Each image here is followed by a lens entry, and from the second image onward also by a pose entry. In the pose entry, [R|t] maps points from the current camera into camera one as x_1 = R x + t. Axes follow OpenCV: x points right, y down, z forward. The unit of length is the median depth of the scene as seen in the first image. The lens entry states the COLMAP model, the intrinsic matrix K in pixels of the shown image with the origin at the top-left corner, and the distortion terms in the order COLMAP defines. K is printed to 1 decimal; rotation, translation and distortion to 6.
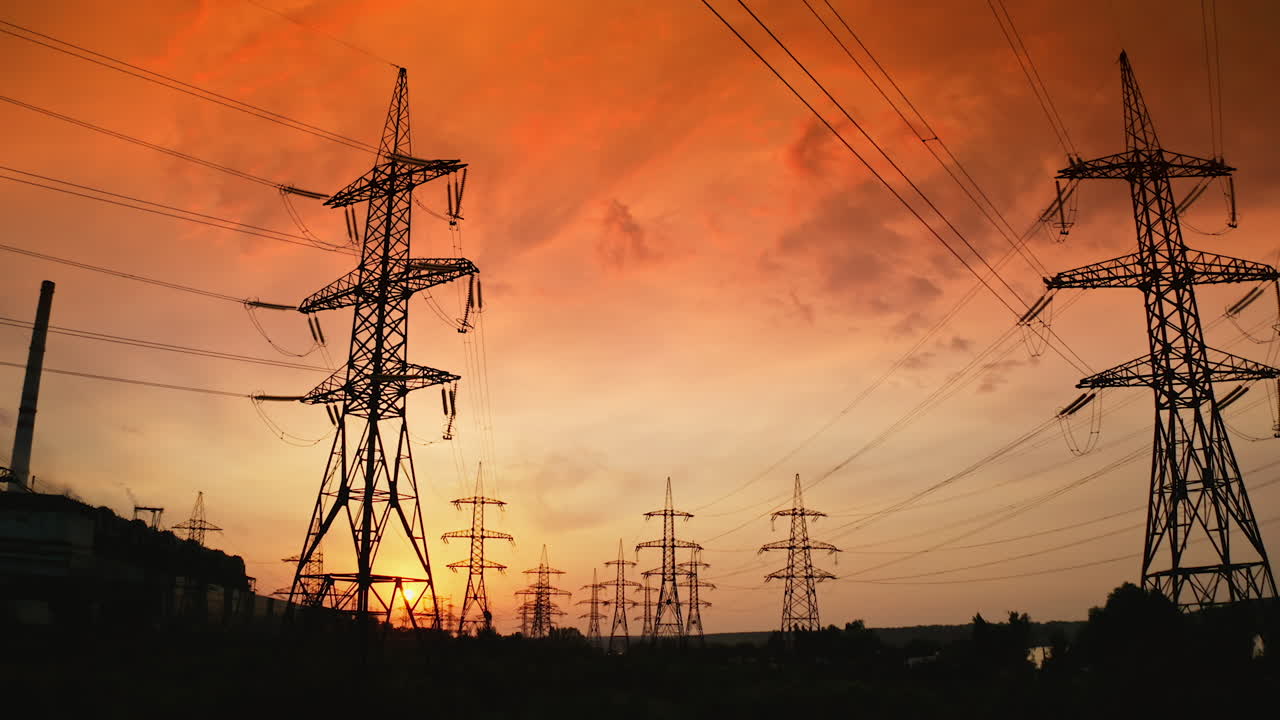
lens RADIAL K [[1024.5, 0, 640.0], [0, 1024.5, 360.0], [0, 0, 1]] dist [-0.181713, -0.007384]
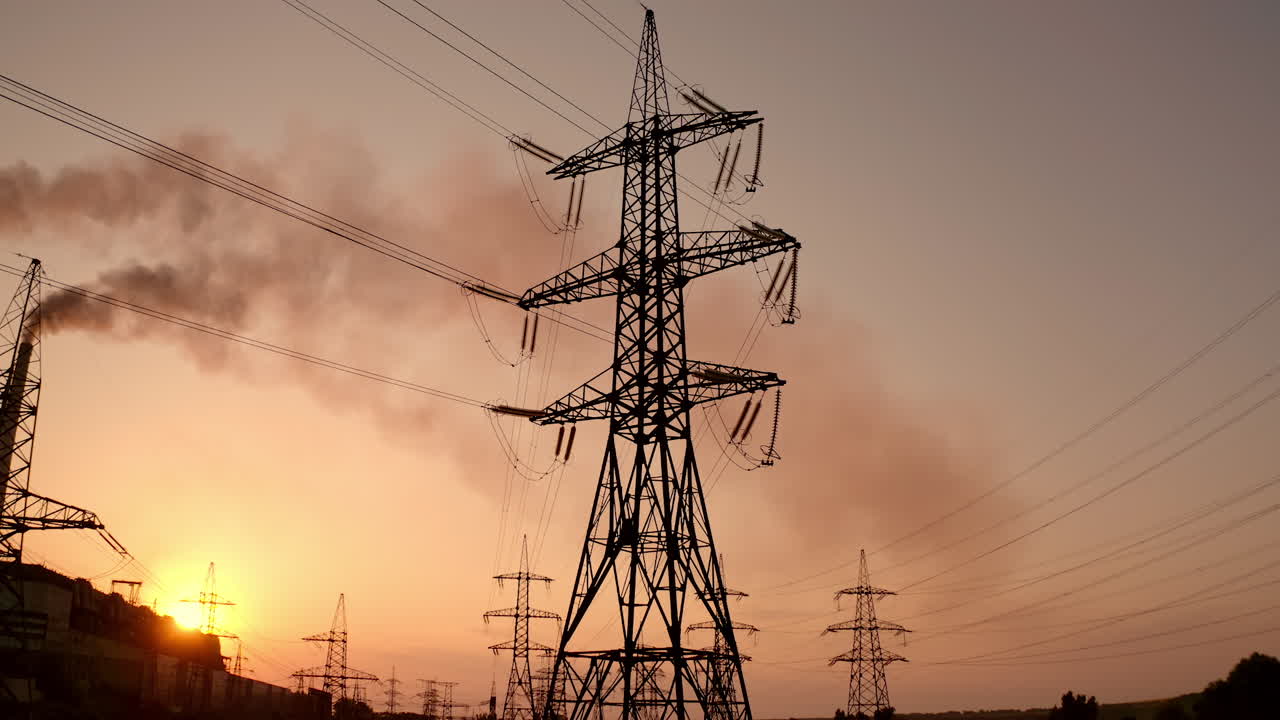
lens RADIAL K [[1024.5, 0, 640.0], [0, 1024.5, 360.0], [0, 0, 1]] dist [-0.181713, -0.007384]
pose [[0.999430, 0.014986, 0.030252, -0.085284], [-0.012455, 0.996537, -0.082207, 0.017746], [-0.031380, 0.081783, 0.996156, 0.069666]]
